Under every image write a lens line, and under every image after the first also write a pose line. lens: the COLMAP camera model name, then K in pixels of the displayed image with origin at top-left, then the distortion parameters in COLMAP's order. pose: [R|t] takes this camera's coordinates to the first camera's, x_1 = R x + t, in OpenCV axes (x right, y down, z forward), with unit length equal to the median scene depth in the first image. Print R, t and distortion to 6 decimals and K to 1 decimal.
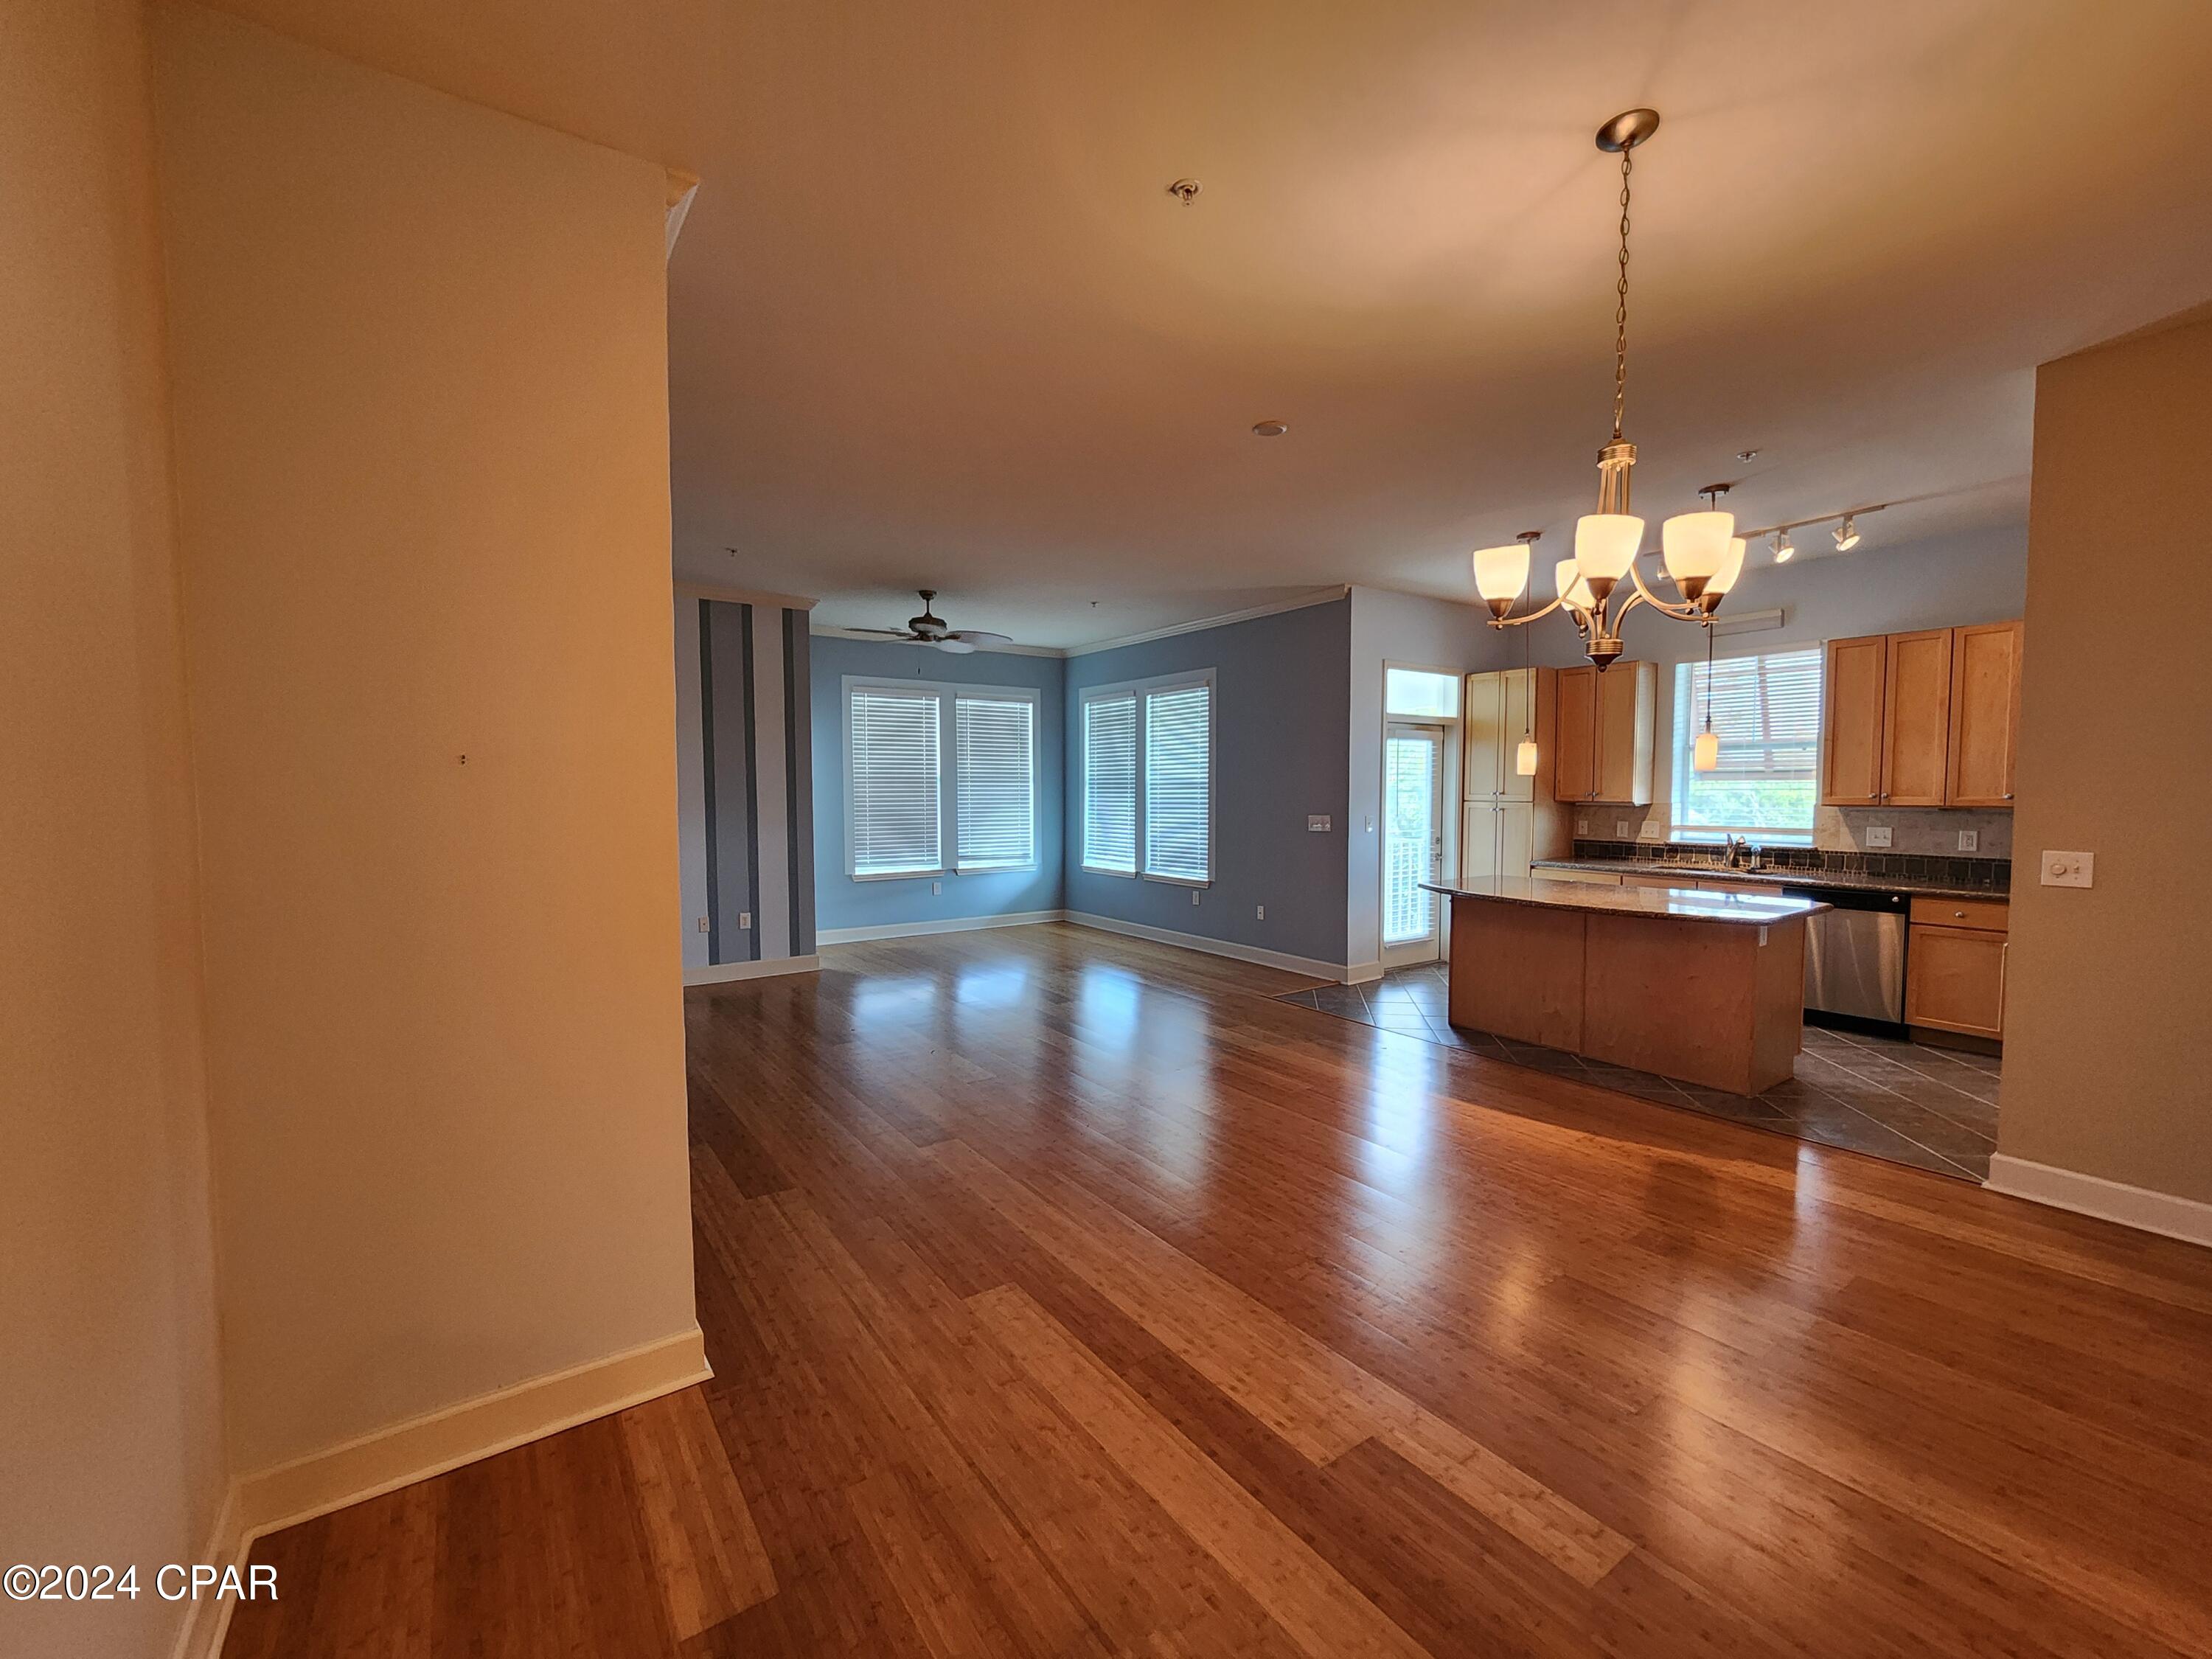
lens RADIAL K [[908.4, 0, 1098.5], [0, 908.4, 839.0], [0, 0, 1]] dist [0.000403, 0.000898]
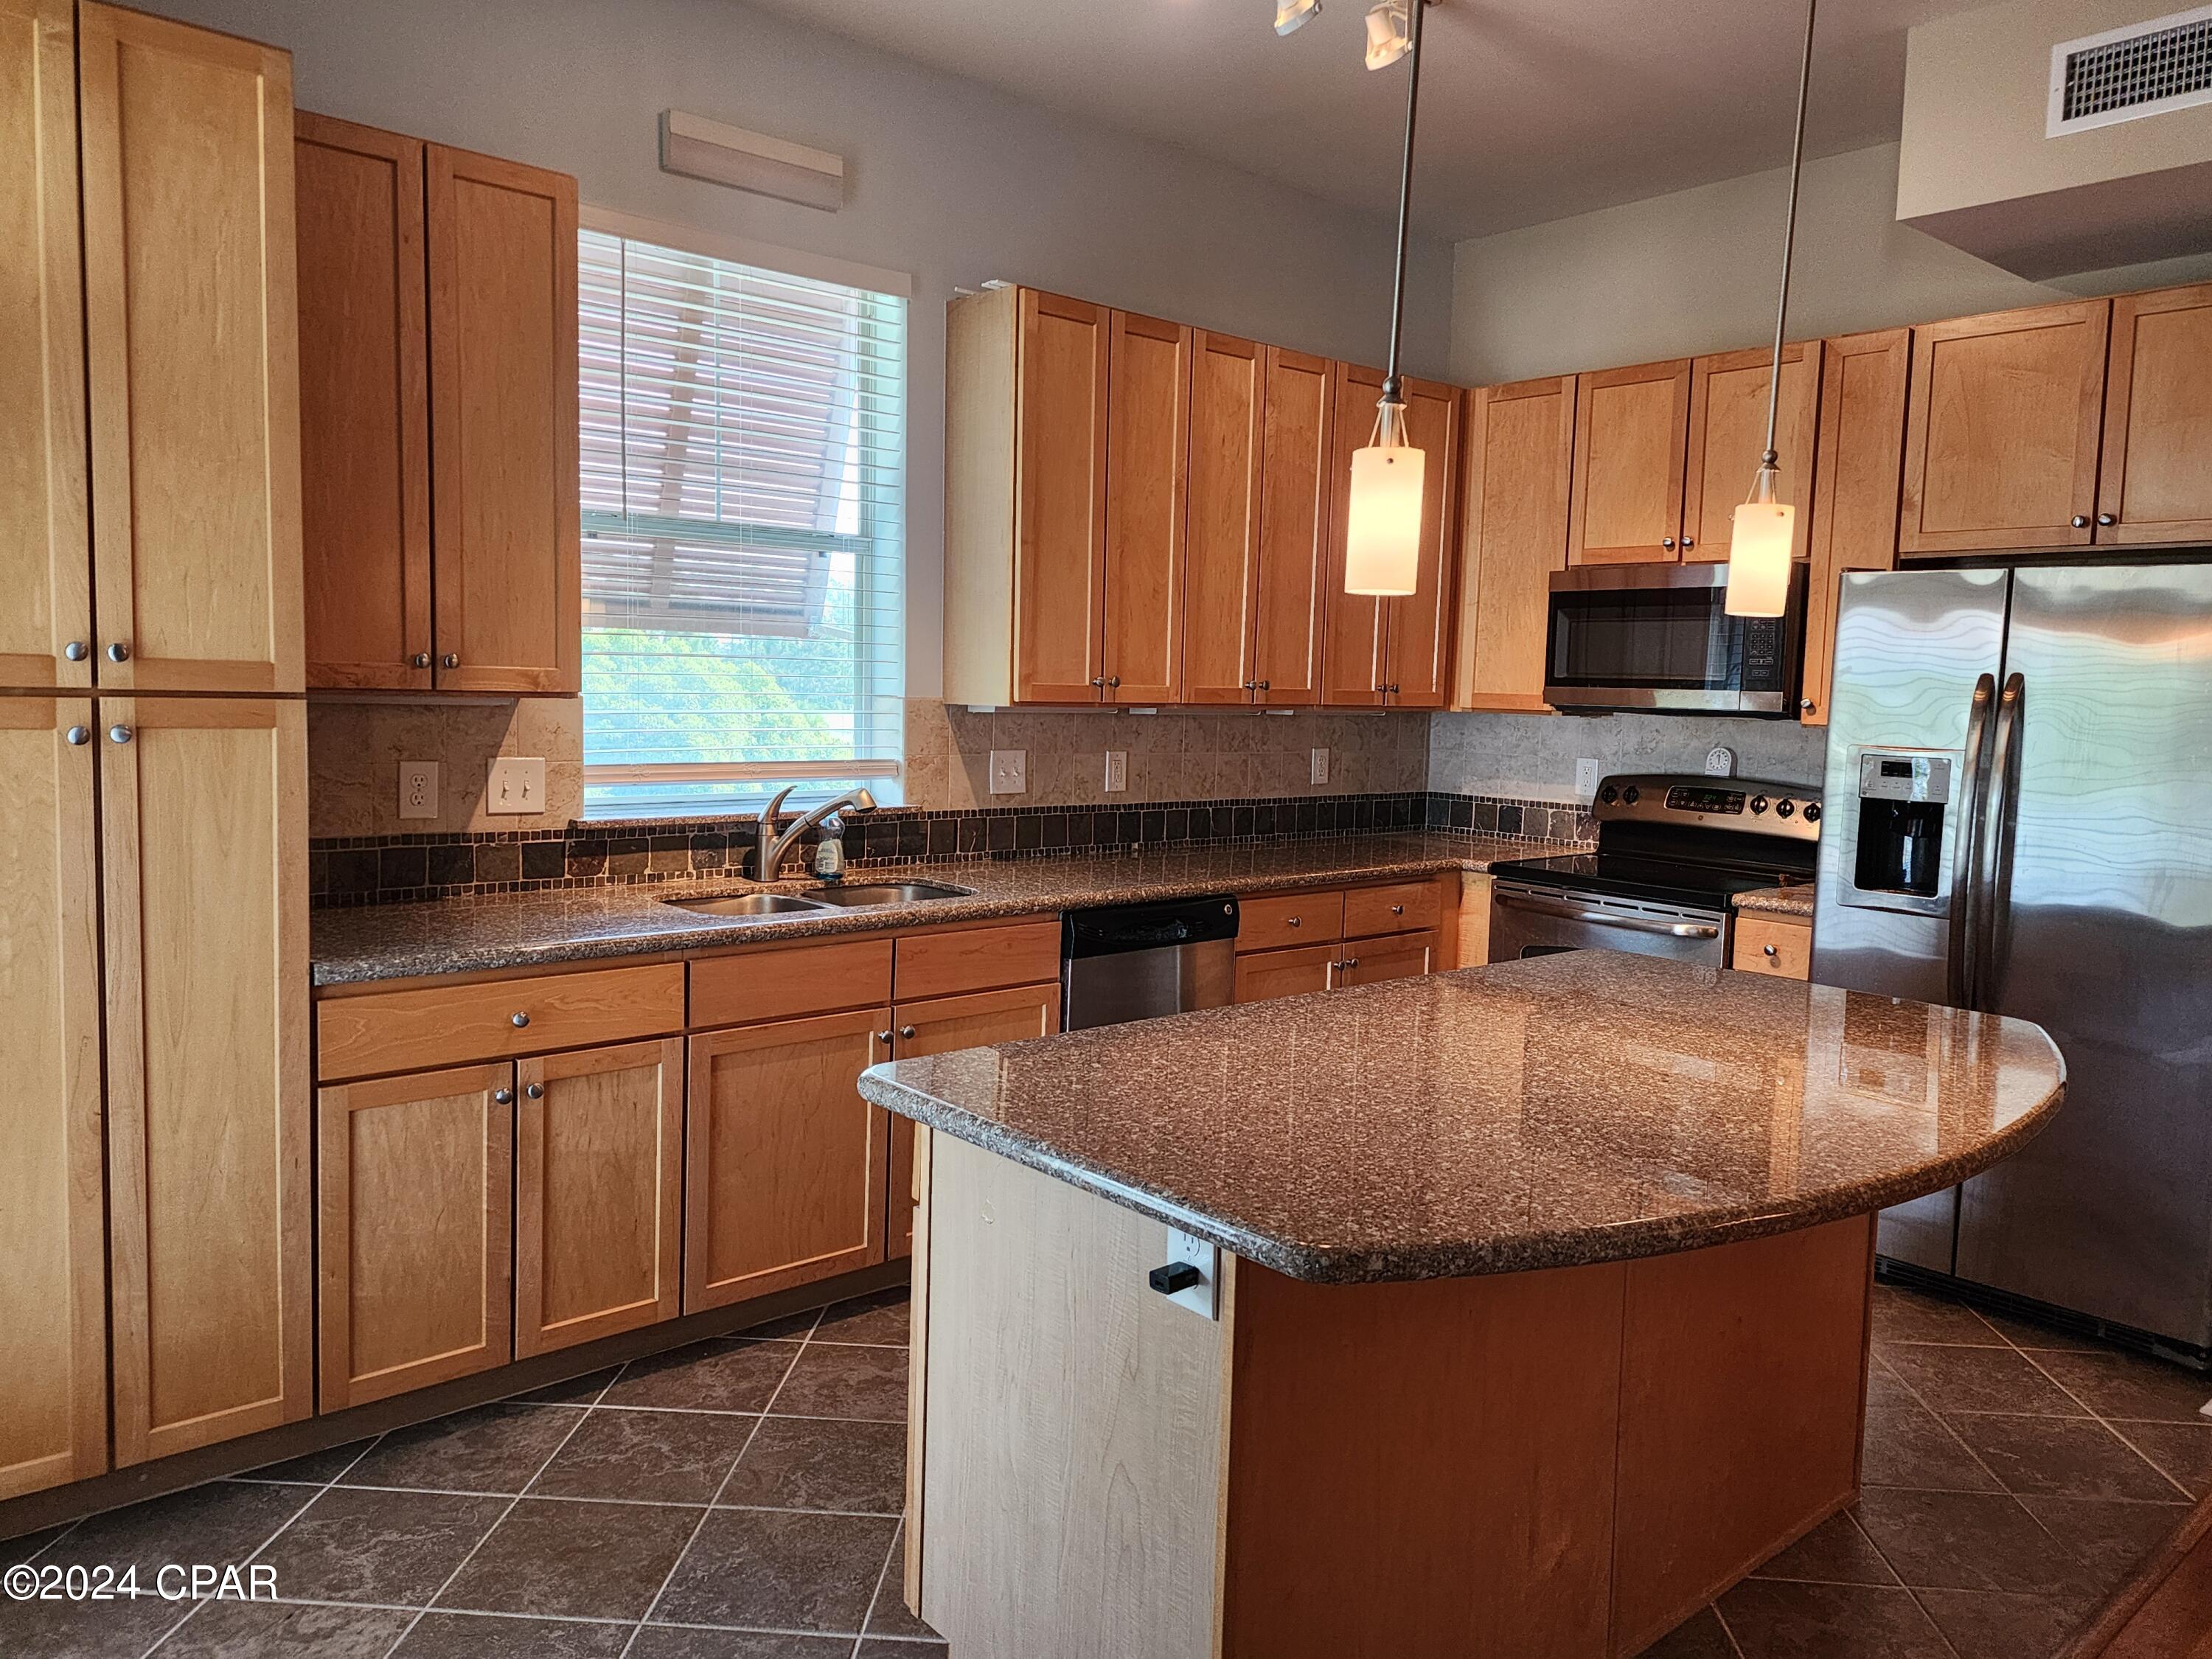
lens RADIAL K [[1570.6, 0, 1106.0], [0, 1570.6, 829.5], [0, 0, 1]] dist [0.058024, -0.051983]
pose [[-0.118690, -0.097063, 0.988176, 0.090116], [0.030932, 0.994366, 0.101386, -0.047551], [-0.992449, 0.042600, -0.115019, 0.981656]]
